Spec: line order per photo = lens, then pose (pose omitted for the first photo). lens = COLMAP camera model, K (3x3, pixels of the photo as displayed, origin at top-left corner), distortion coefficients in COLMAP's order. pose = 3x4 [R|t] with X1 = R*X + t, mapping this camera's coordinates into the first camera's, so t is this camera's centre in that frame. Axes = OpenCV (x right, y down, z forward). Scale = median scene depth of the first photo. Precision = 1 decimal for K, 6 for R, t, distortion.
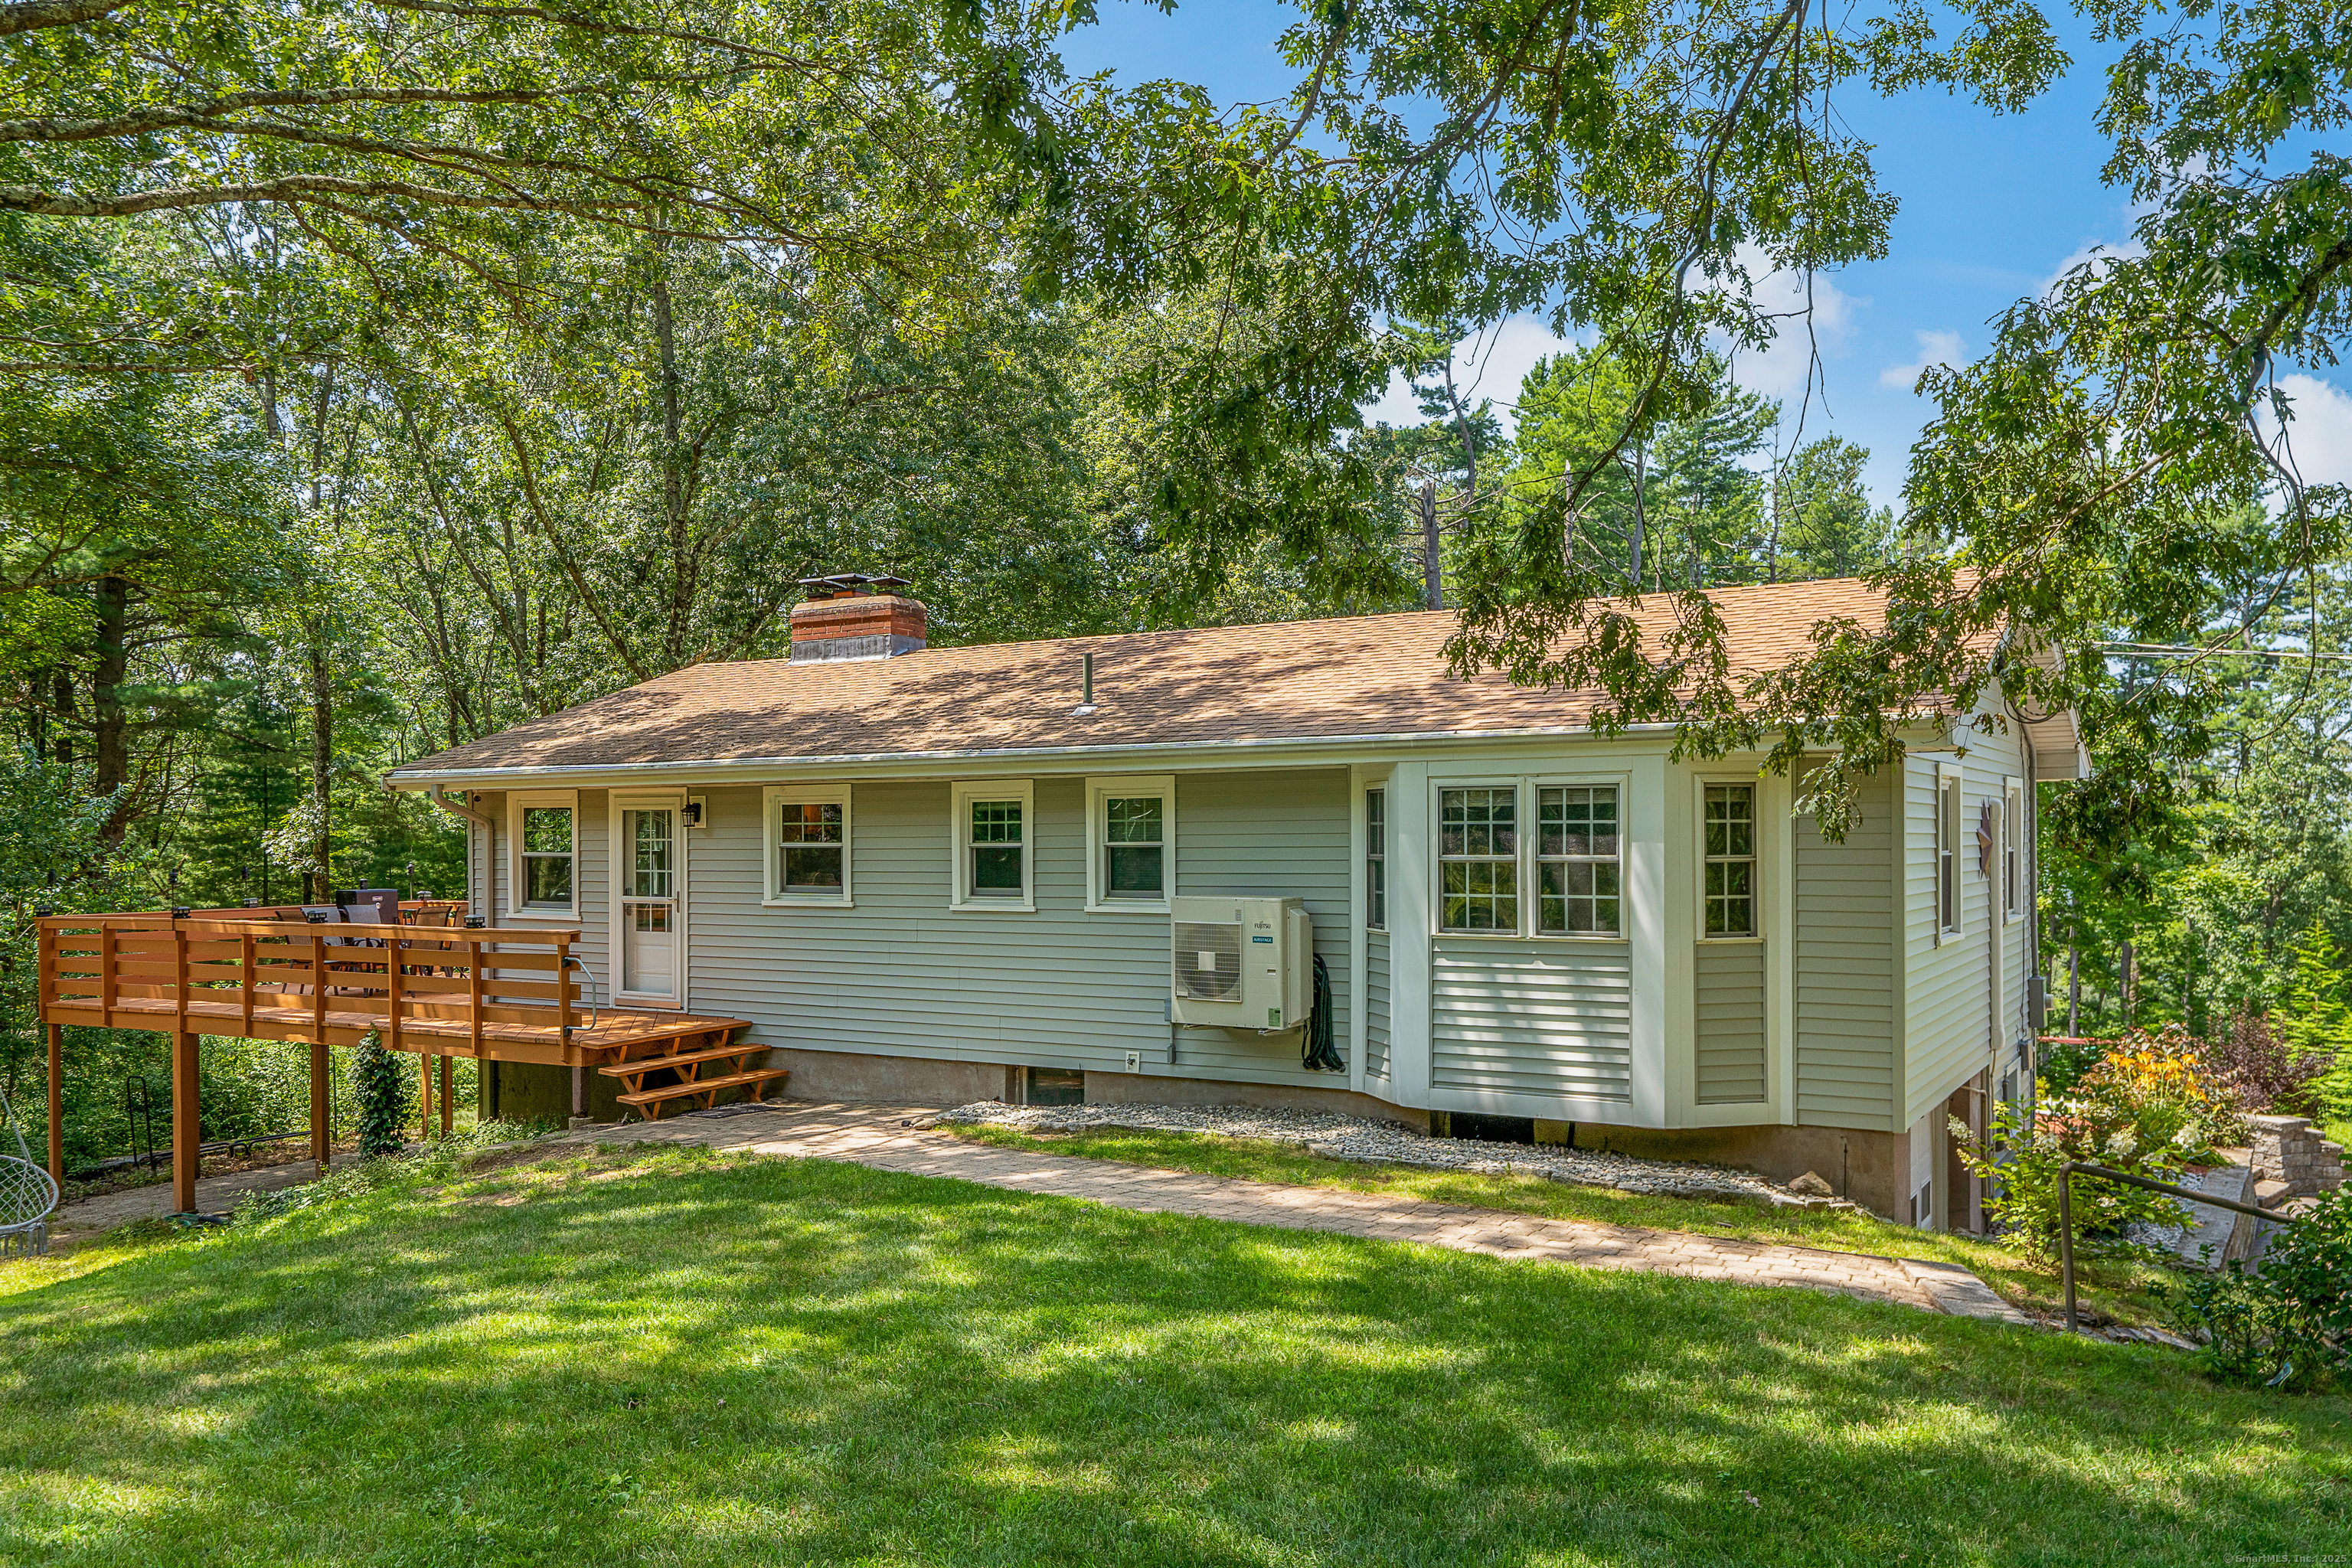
lens RADIAL K [[1758.3, 0, 1180.5], [0, 1758.3, 834.9], [0, 0, 1]] dist [-0.005557, -0.002149]
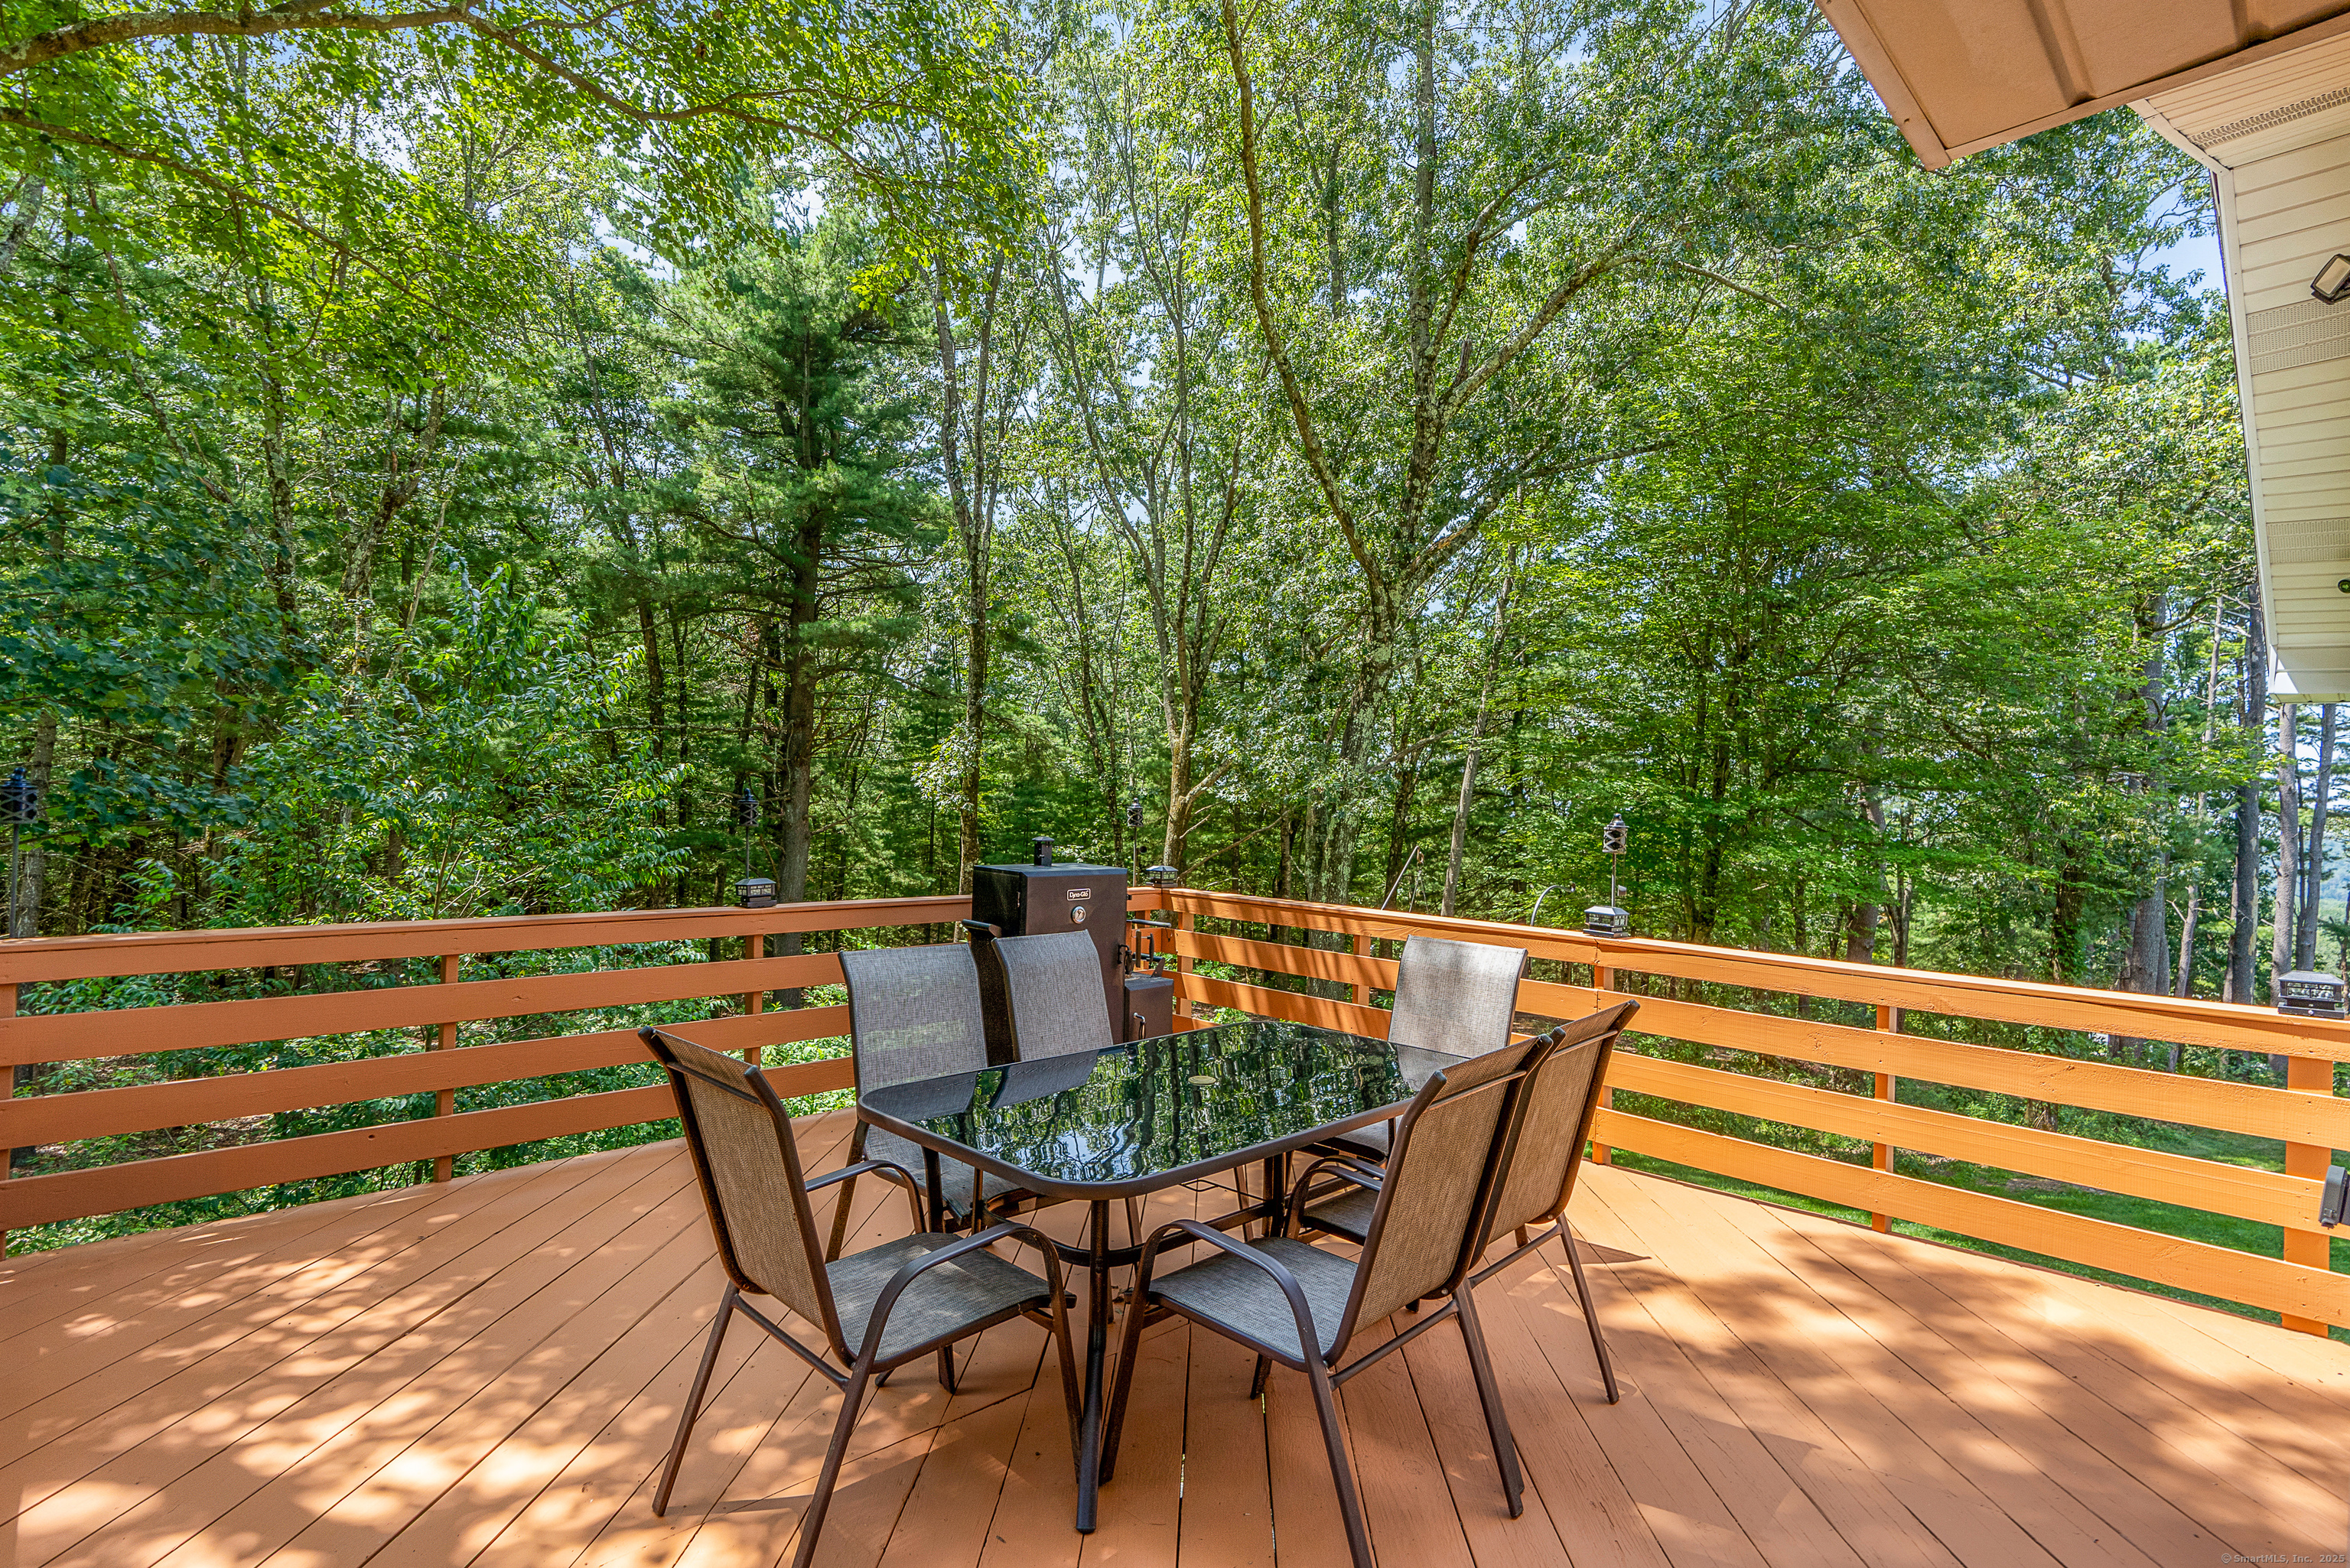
lens RADIAL K [[1101.9, 0, 1182.9], [0, 1101.9, 773.3], [0, 0, 1]] dist [-0.003190, 0.000008]
pose [[0.962646, 0.033028, -0.268741, -0.487992], [-0.039505, 0.999044, -0.018728, 0.018537], [0.267865, 0.028645, 0.963031, 1.016741]]
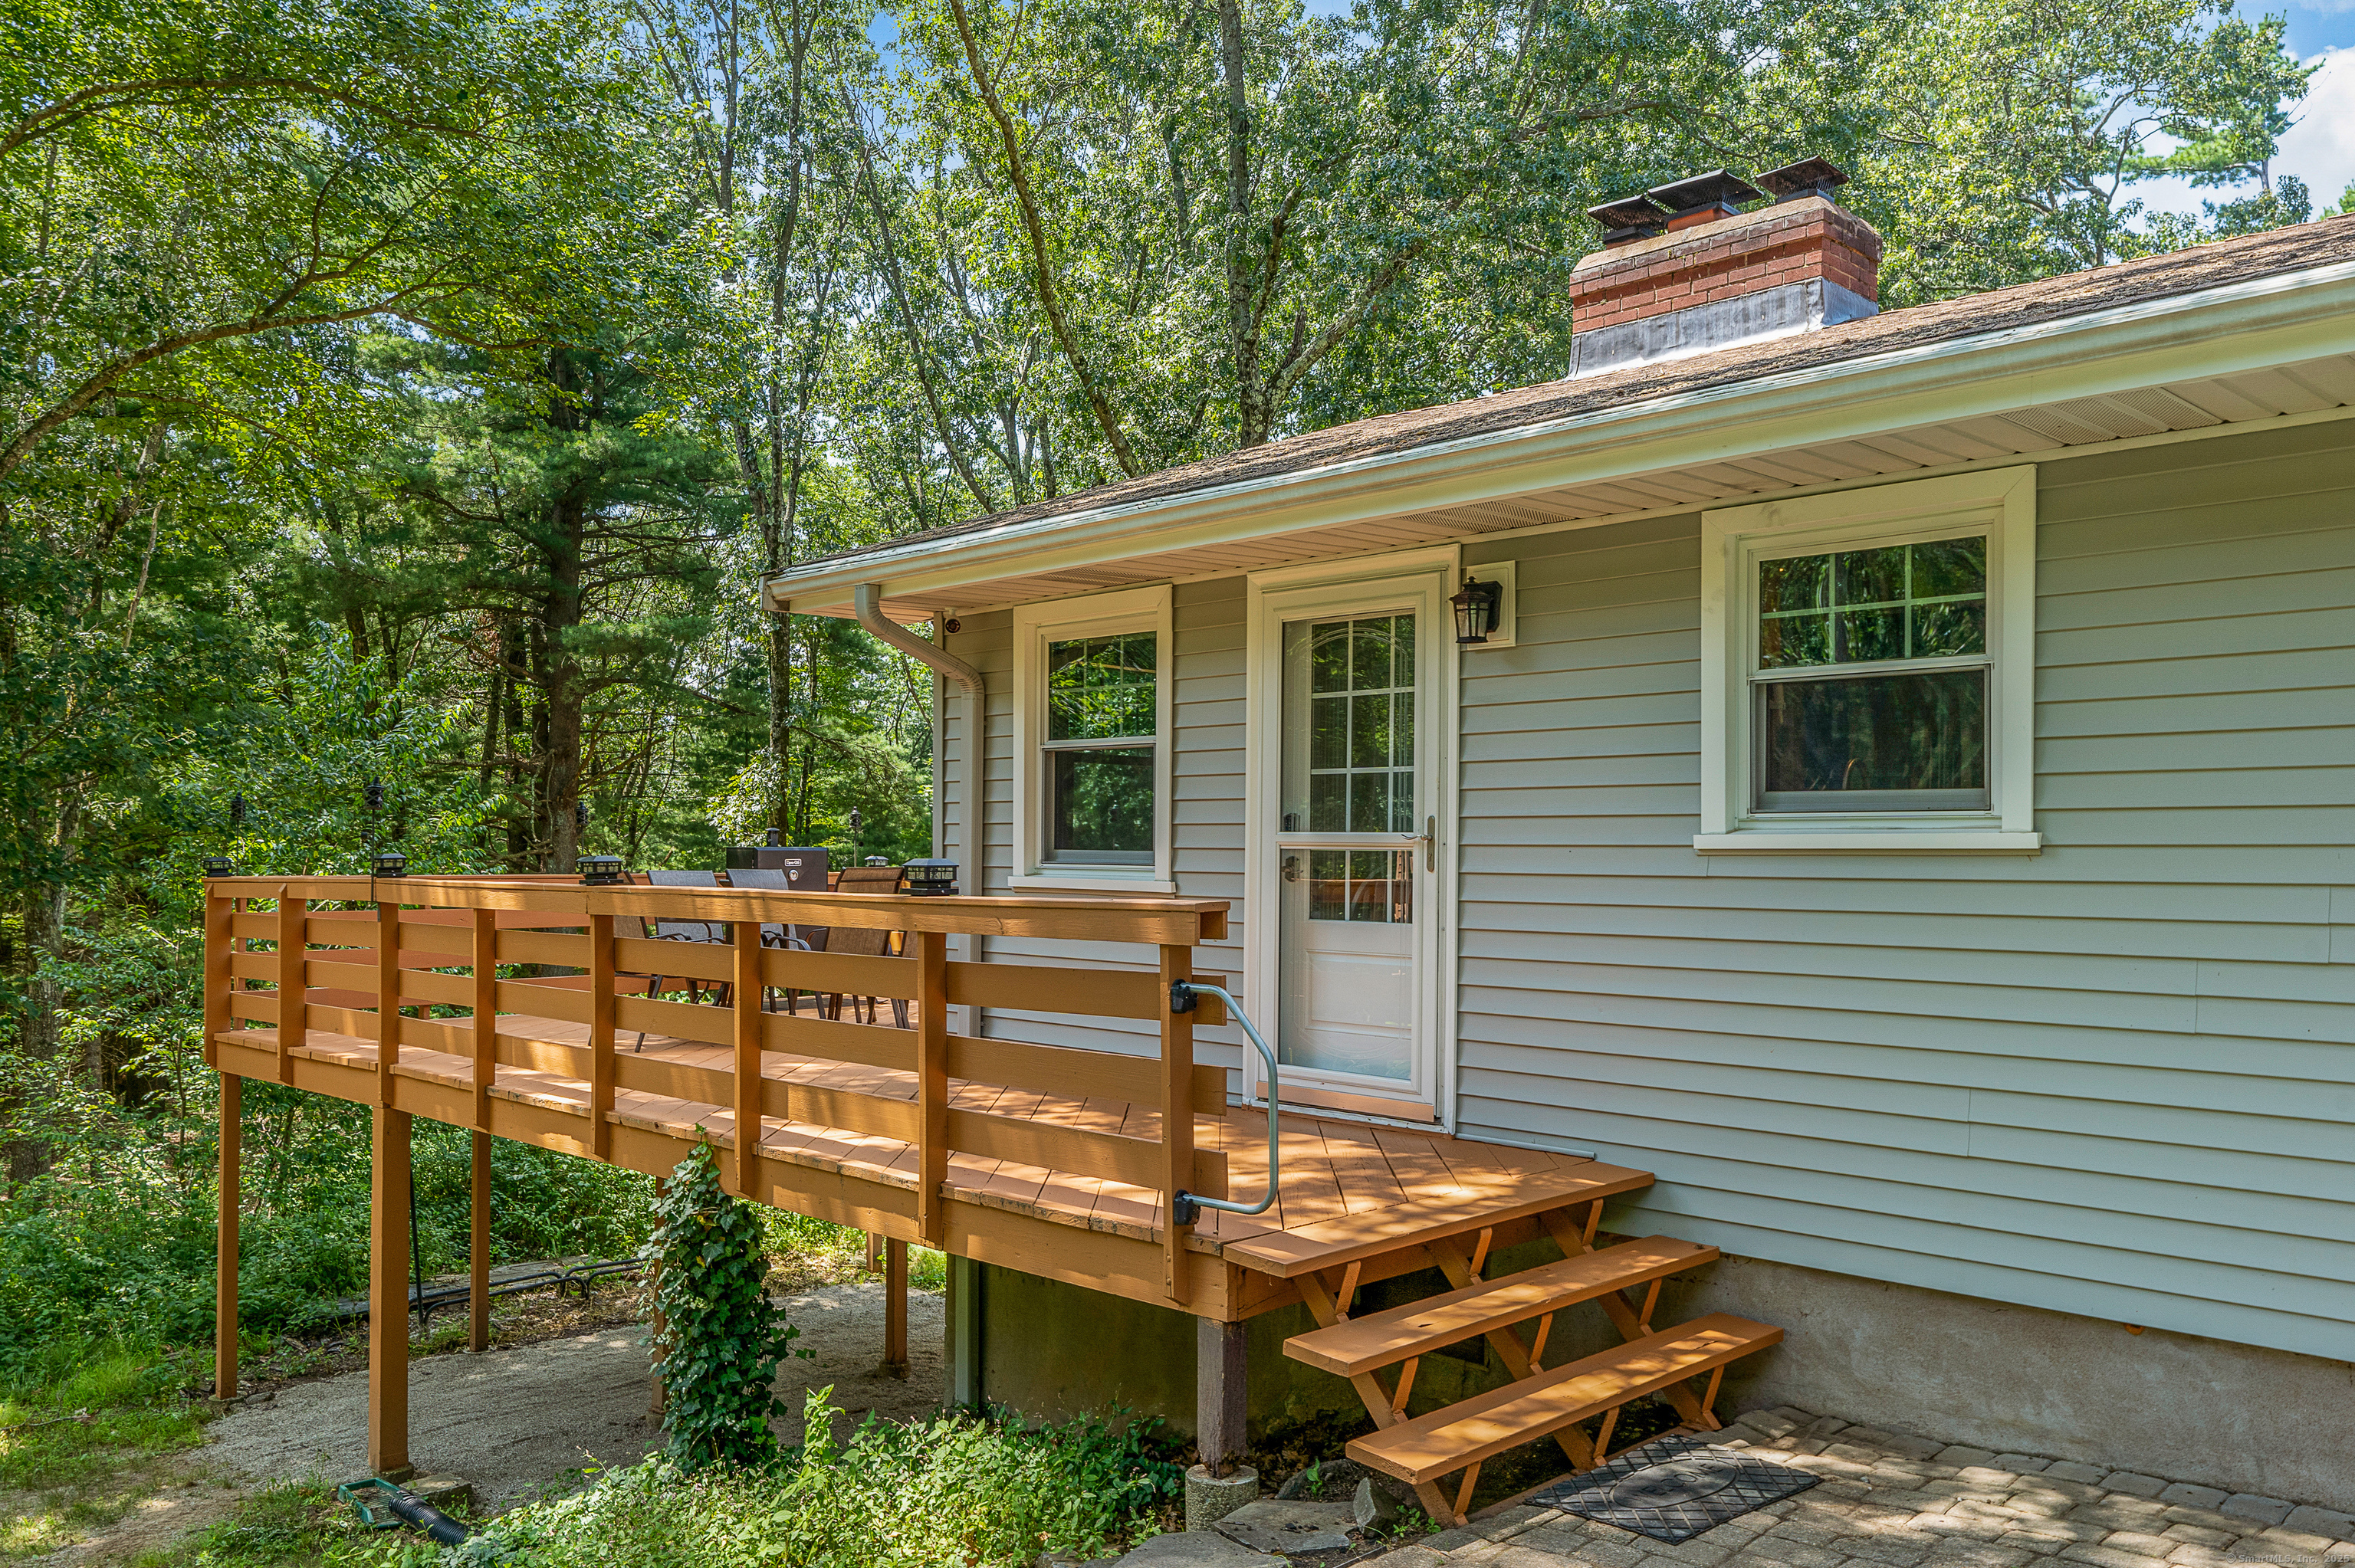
lens RADIAL K [[1841.3, 0, 1171.1], [0, 1841.3, 796.9], [0, 0, 1]] dist [0.005700, -0.001041]
pose [[0.962470, 0.003471, -0.271364, -0.227181], [-0.011762, 0.999512, -0.028934, 0.039403], [0.271132, 0.031040, 0.962042, 0.585609]]
